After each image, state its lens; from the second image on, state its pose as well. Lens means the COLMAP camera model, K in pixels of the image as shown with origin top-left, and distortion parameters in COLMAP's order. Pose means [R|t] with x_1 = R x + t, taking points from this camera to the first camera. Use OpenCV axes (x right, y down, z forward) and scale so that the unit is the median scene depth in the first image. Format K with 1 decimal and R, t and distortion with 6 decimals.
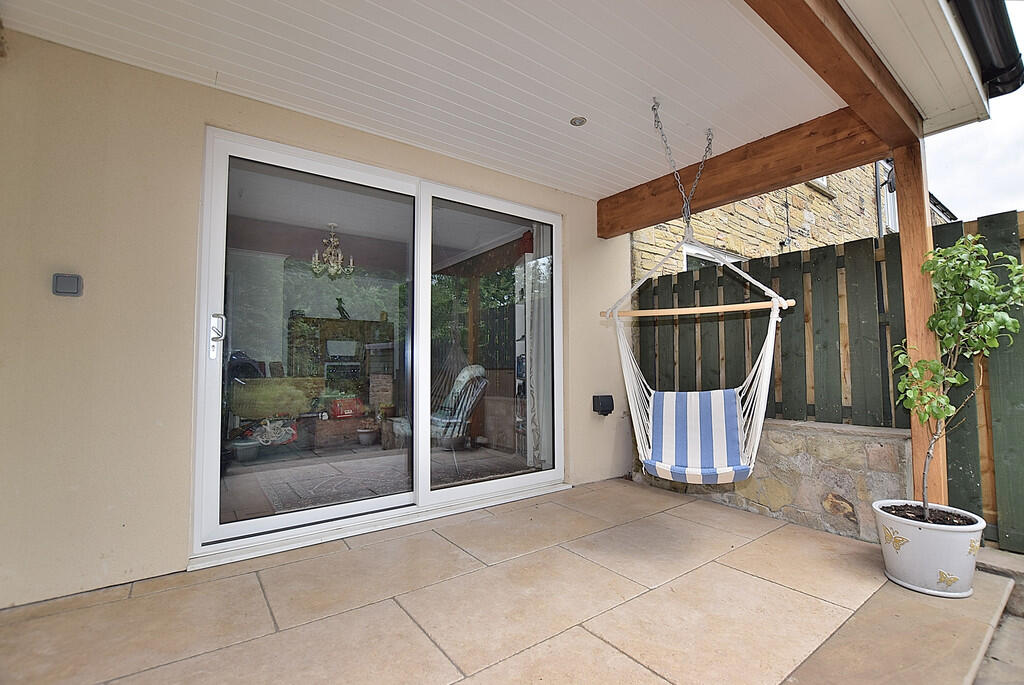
lens RADIAL K [[457.2, 0, 514.2], [0, 457.2, 338.6], [0, 0, 1]] dist [-0.032139, 0.002777]
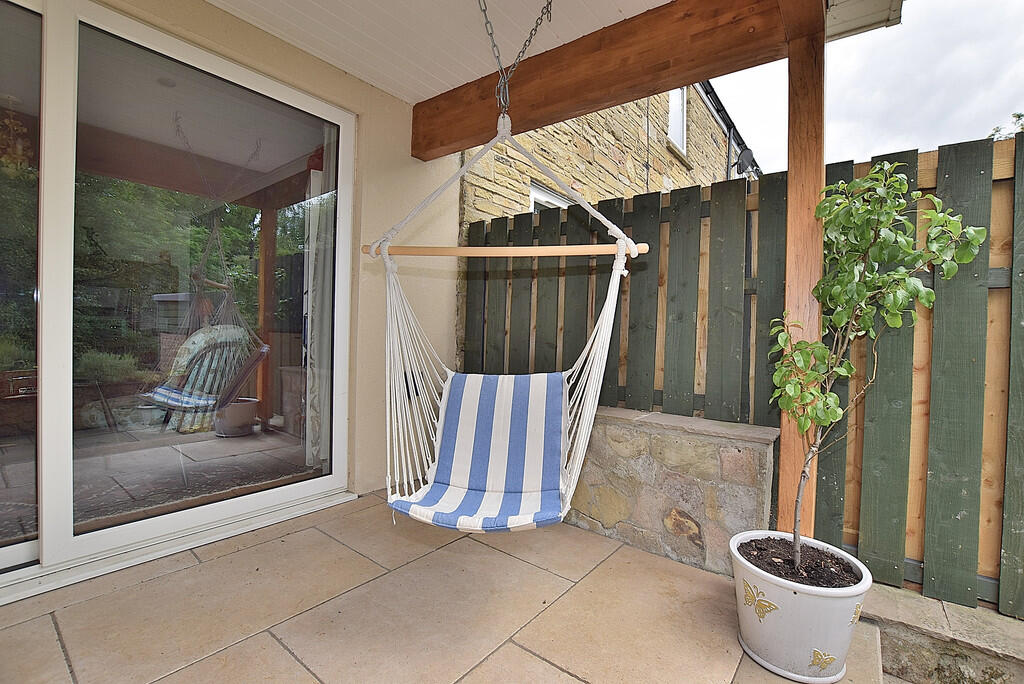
lens RADIAL K [[457.2, 0, 508.8], [0, 457.2, 332.9], [0, 0, 1]] dist [-0.032139, 0.002777]
pose [[0.964533, 0.031245, 0.262108, 0.209708], [-0.048626, 0.997008, 0.060093, 0.011020], [-0.259446, -0.070707, 0.963166, 0.333347]]
